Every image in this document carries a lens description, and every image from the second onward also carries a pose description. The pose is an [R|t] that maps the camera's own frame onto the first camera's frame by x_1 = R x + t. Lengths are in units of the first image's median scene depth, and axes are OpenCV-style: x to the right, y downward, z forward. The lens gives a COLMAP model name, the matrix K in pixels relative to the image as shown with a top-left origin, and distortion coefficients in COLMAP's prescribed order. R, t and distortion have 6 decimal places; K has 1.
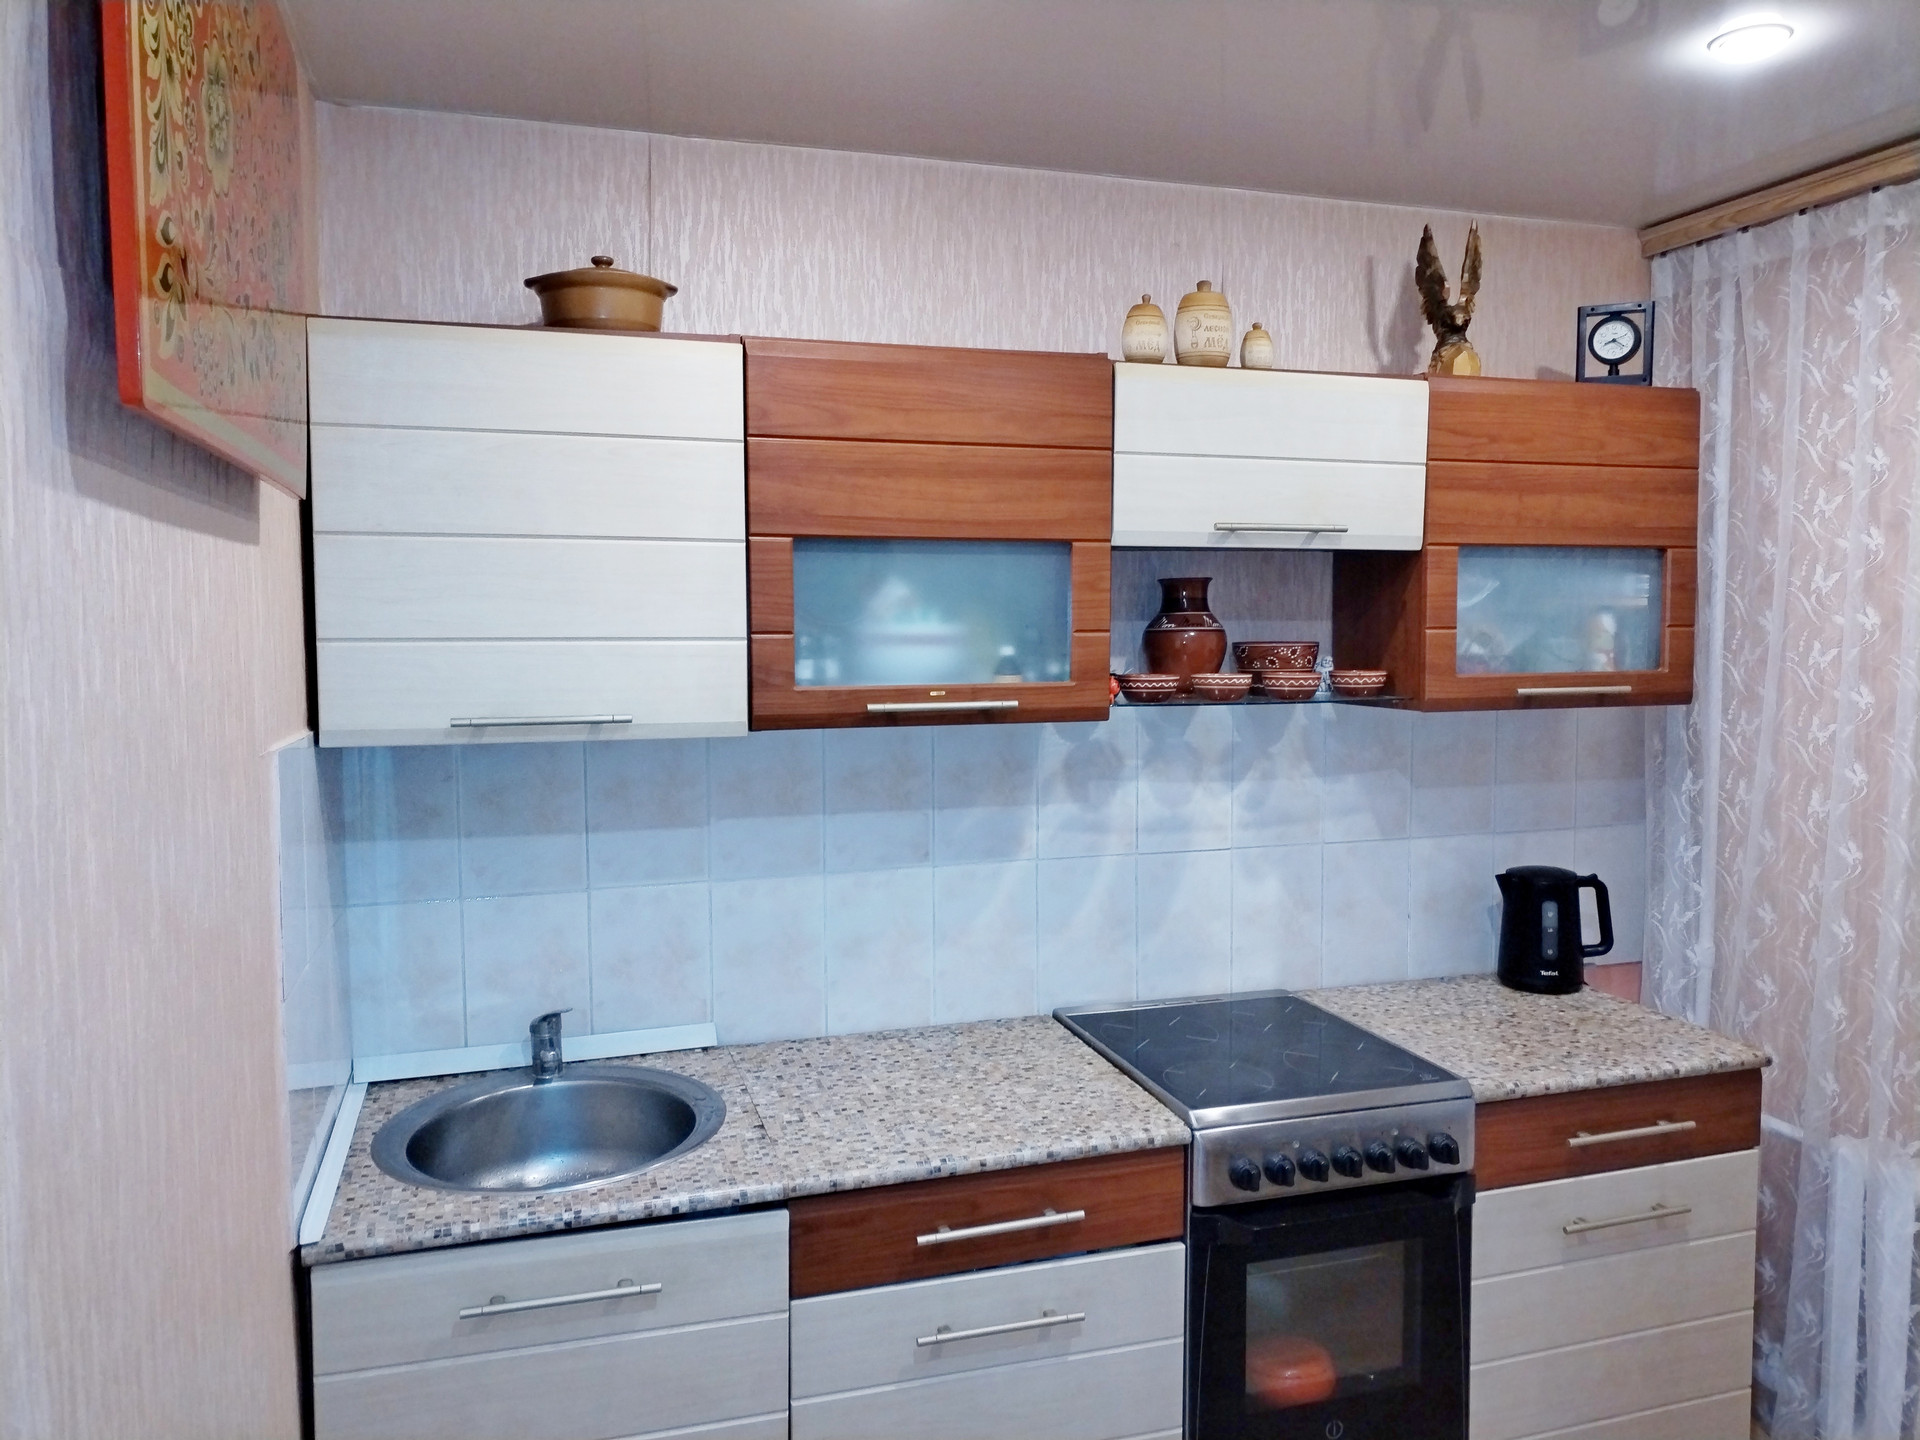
lens RADIAL K [[1429.5, 0, 962.4], [0, 1429.5, 704.6], [0, 0, 1]] dist [0.012737, -0.003655]
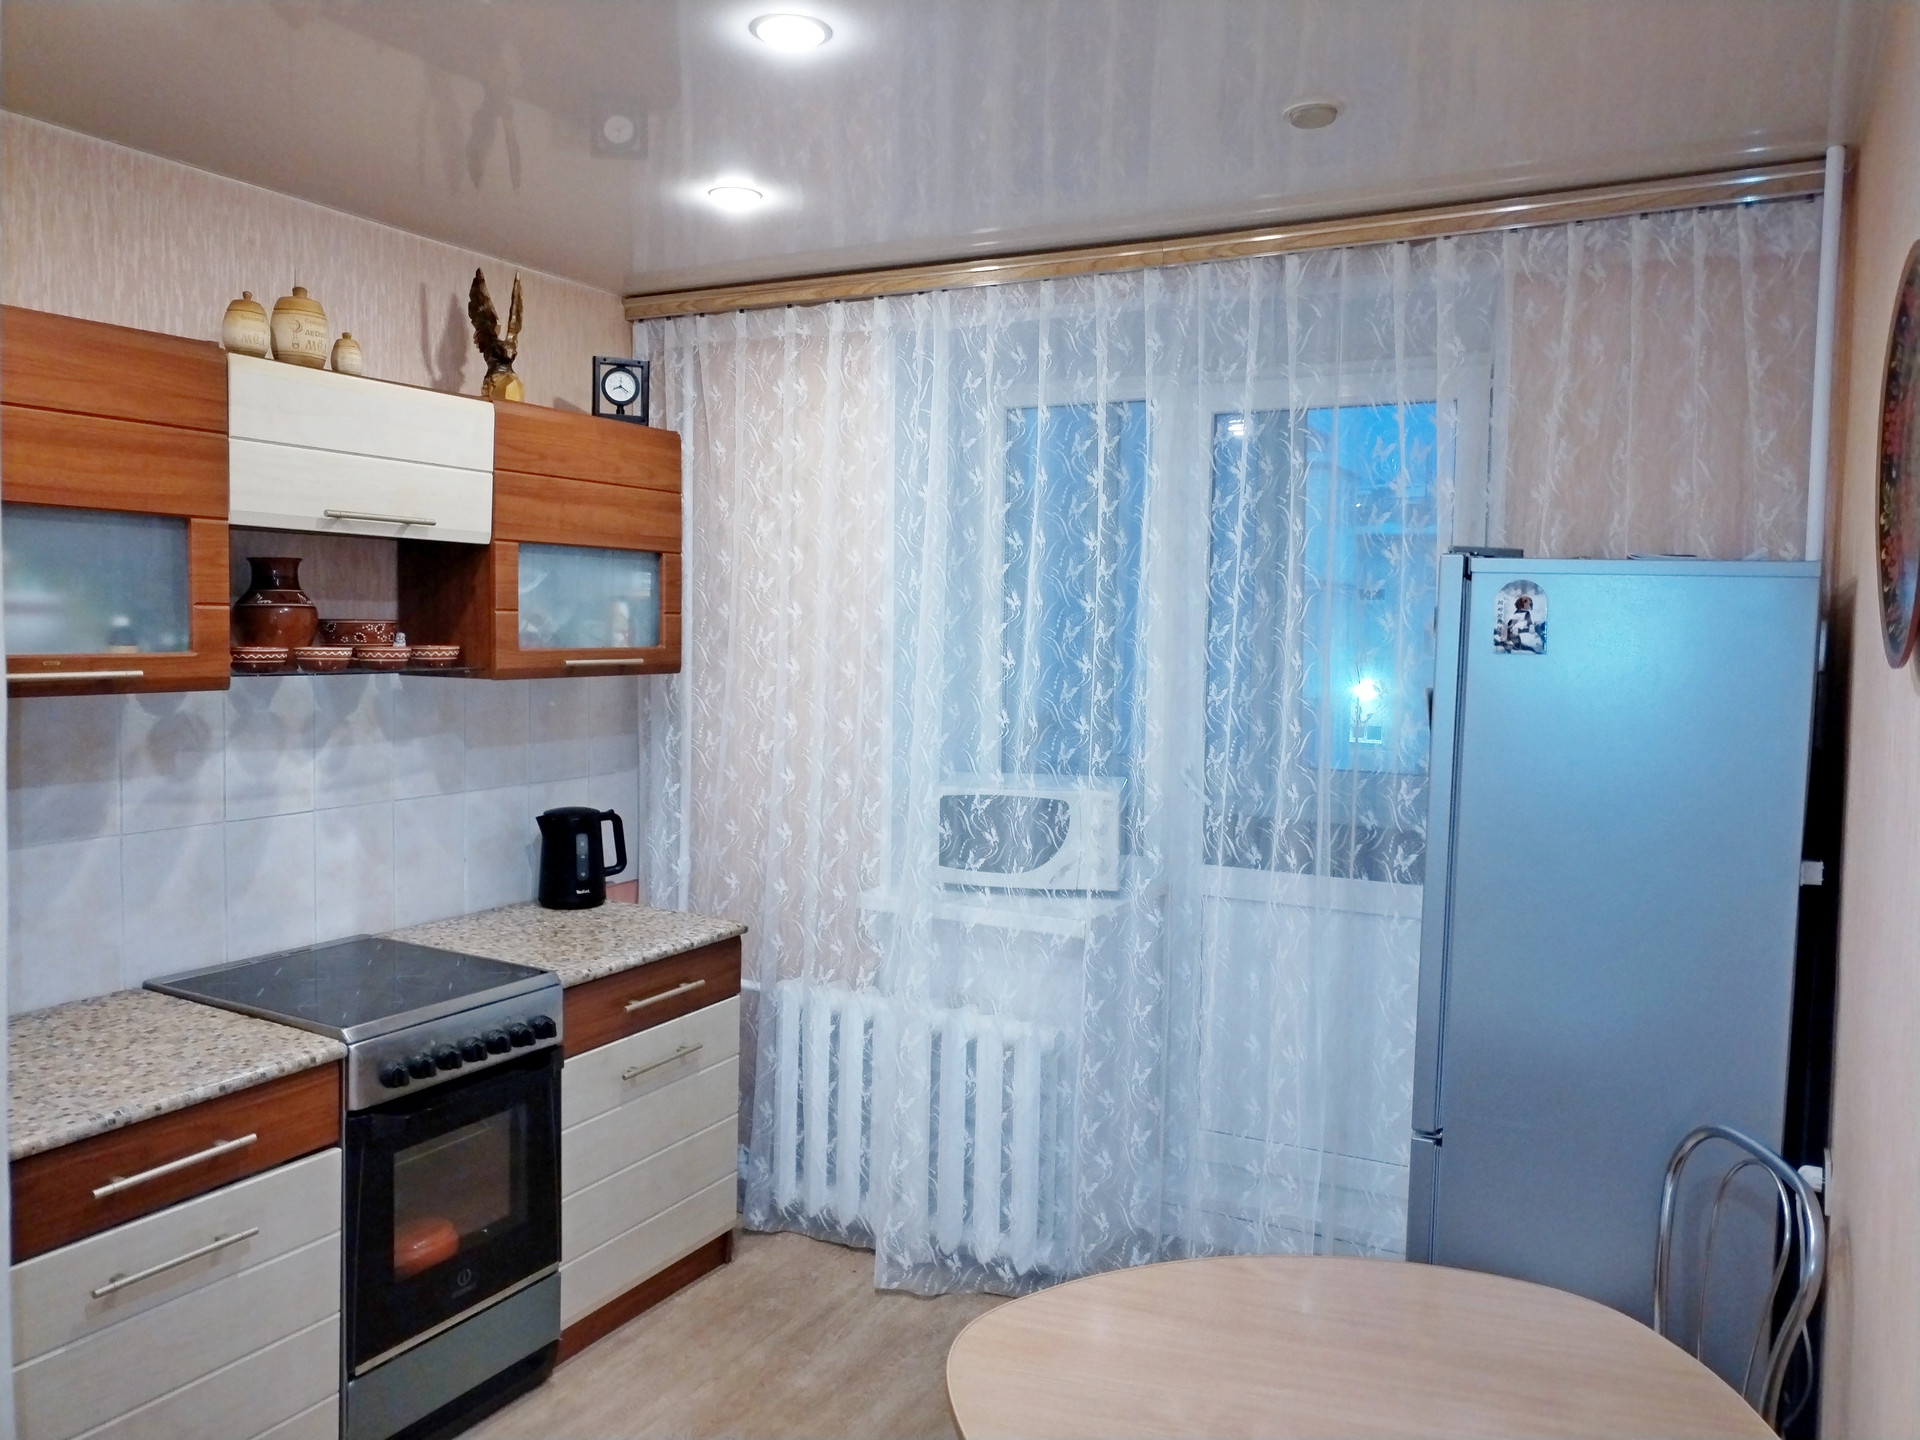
lens RADIAL K [[1429.5, 0, 962.4], [0, 1429.5, 704.6], [0, 0, 1]] dist [0.012737, -0.003655]
pose [[0.726666, -0.024109, 0.686568, -0.212314], [0.021818, 0.999690, 0.012013, 0.019702], [-0.686644, 0.006250, 0.726967, -0.134361]]
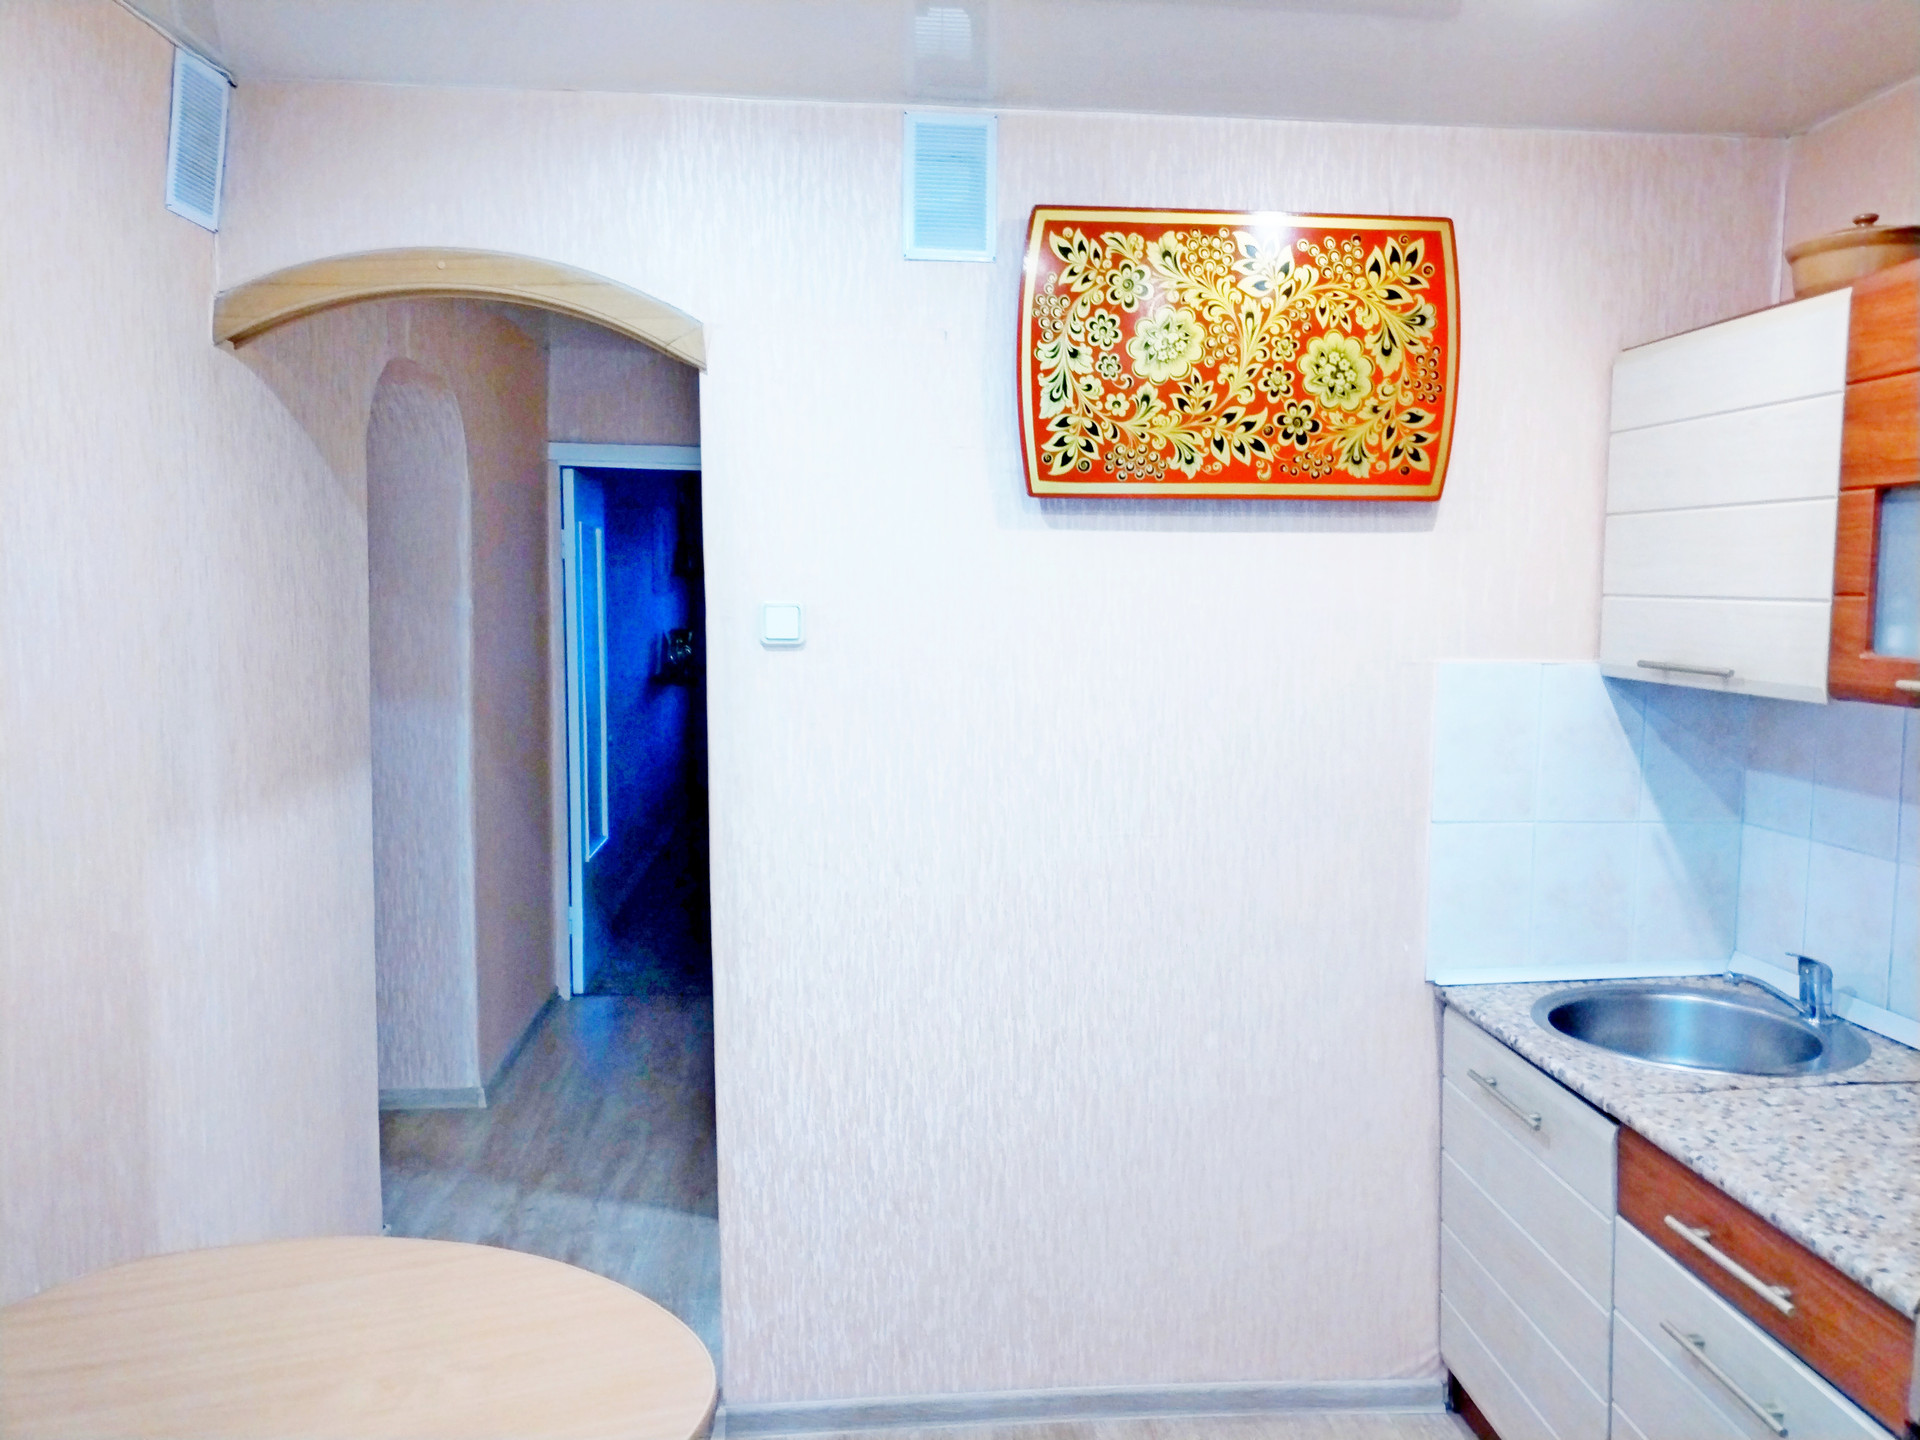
lens RADIAL K [[1429.5, 0, 962.4], [0, 1429.5, 704.6], [0, 0, 1]] dist [0.012737, -0.003655]
pose [[-0.227663, 0.085310, -0.969996, 0.760724], [-0.070021, 0.992142, 0.103692, -0.030053], [0.971219, 0.091527, -0.219900, 0.549615]]
